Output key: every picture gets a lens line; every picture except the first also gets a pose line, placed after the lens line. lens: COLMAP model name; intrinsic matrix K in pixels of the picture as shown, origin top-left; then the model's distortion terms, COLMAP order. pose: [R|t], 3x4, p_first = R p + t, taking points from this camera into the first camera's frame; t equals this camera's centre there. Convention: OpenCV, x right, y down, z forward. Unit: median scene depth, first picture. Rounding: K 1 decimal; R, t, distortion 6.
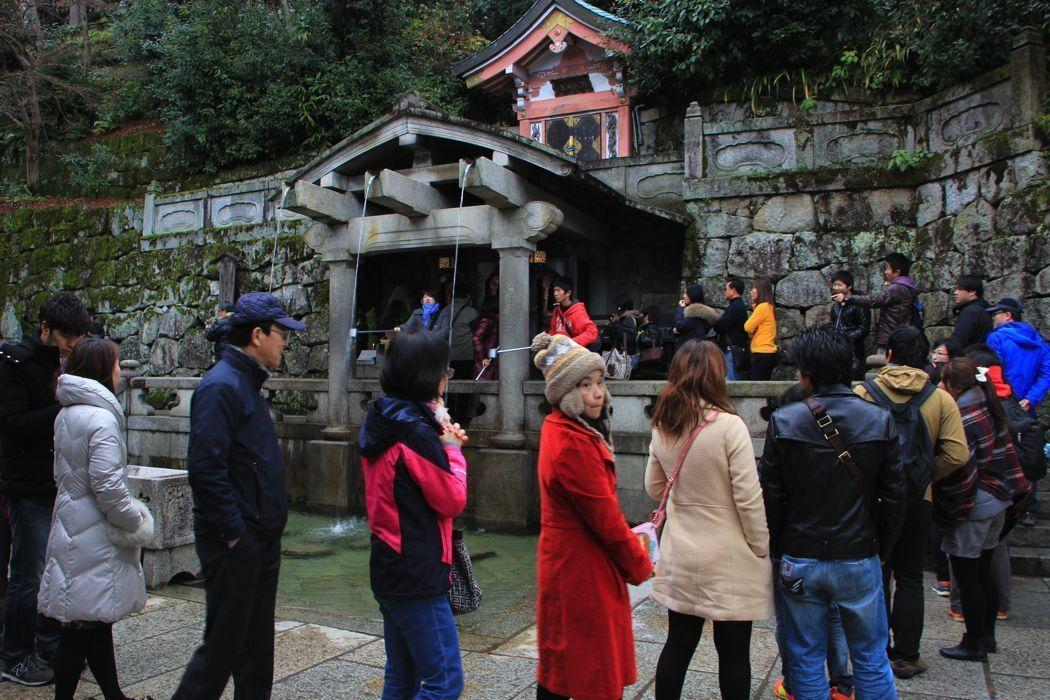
lens RADIAL K [[864.9, 0, 518.5], [0, 864.9, 371.0], [0, 0, 1]] dist [-0.145901, 0.082400]
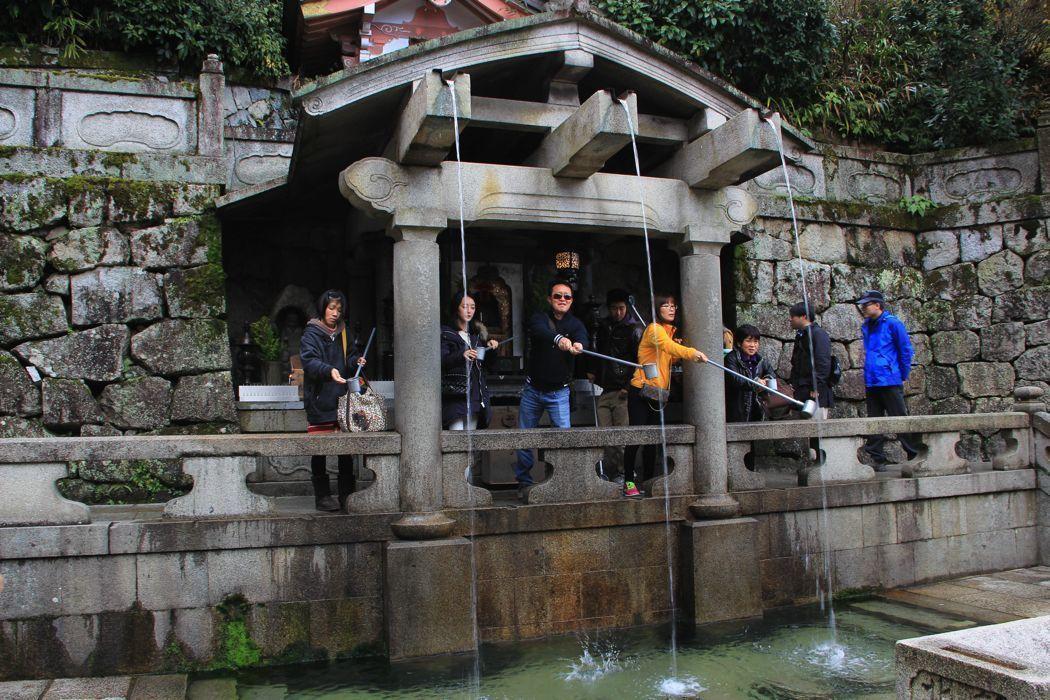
lens RADIAL K [[864.9, 0, 518.5], [0, 864.9, 371.0], [0, 0, 1]] dist [-0.145901, 0.082400]
pose [[0.711227, 0.018587, 0.702716, -0.611615], [0.021554, 0.998604, -0.048228, -0.002039], [-0.702632, 0.049448, 0.709834, 0.579555]]
